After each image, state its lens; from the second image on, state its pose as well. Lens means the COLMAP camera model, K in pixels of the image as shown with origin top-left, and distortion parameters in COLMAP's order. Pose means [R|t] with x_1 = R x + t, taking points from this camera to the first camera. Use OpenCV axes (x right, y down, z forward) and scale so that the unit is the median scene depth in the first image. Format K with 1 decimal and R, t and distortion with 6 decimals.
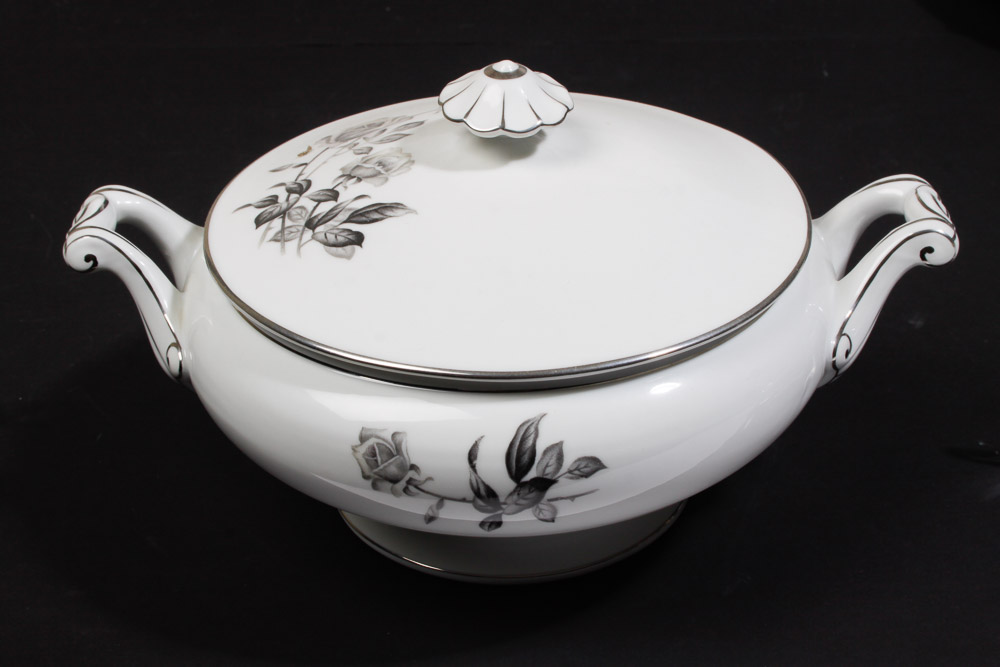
lens RADIAL K [[1657.7, 0, 500.0], [0, 1657.7, 333.5], [0, 0, 1]] dist [0.000155, 0.026320]
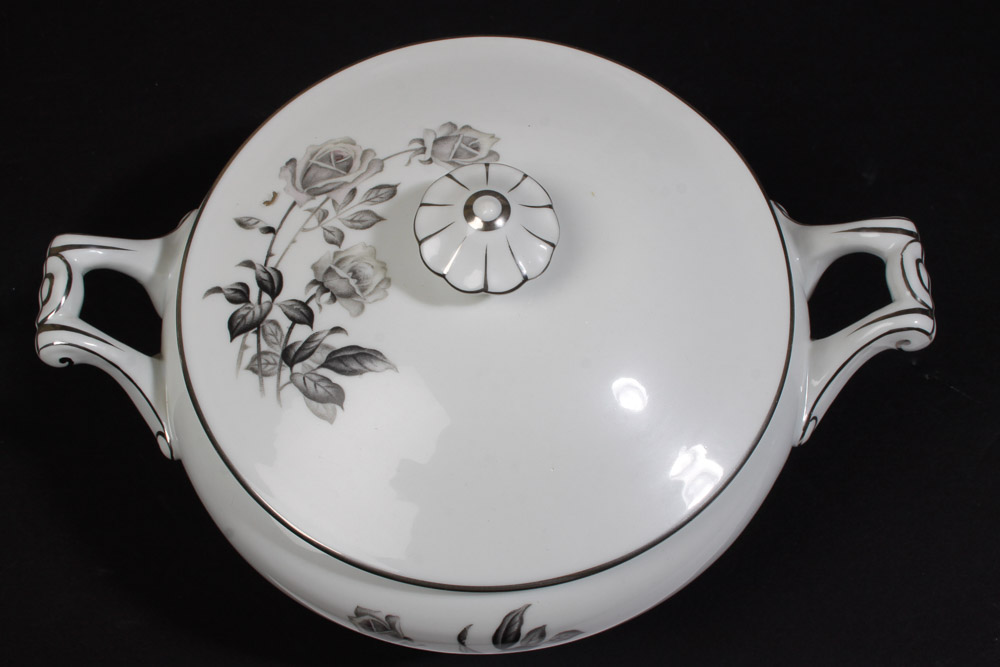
lens RADIAL K [[1339.6, 0, 500.0], [0, 1339.6, 333.5], [0, 0, 1]] dist [-0.042023, -0.043592]
pose [[0.999029, -0.019043, 0.039735, -0.020324], [-0.006089, 0.833479, 0.552517, -0.515480], [-0.043640, -0.552222, 0.832554, 0.347321]]
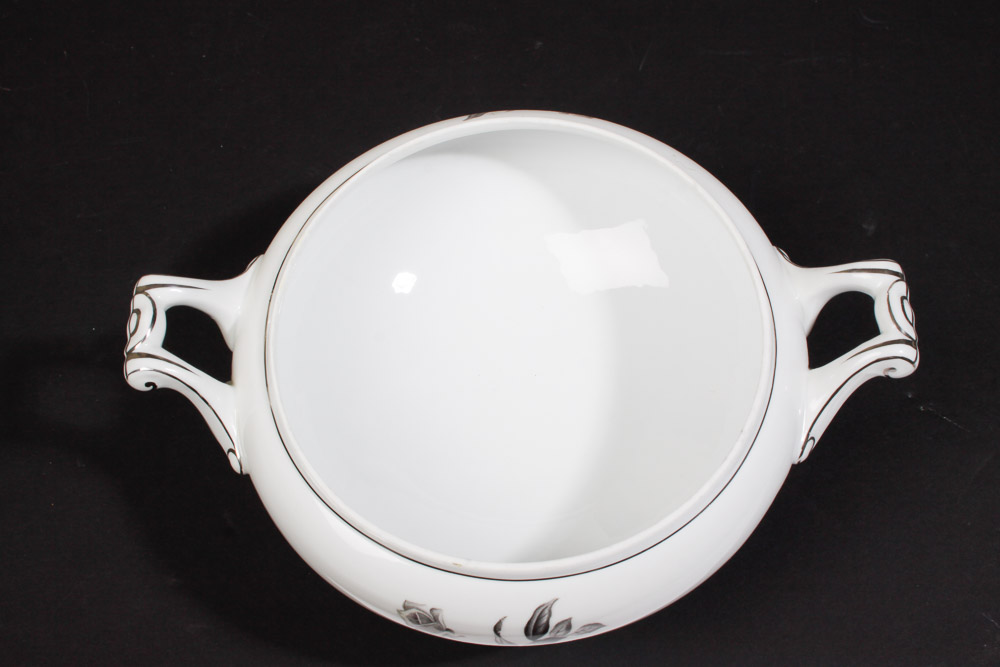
lens RADIAL K [[1339.6, 0, 500.0], [0, 1339.6, 333.5], [0, 0, 1]] dist [-0.042023, -0.043592]
pose [[0.999749, -0.016943, 0.014663, -0.022850], [0.007053, 0.859099, 0.511761, -0.555505], [-0.021268, -0.511529, 0.859003, 0.240904]]
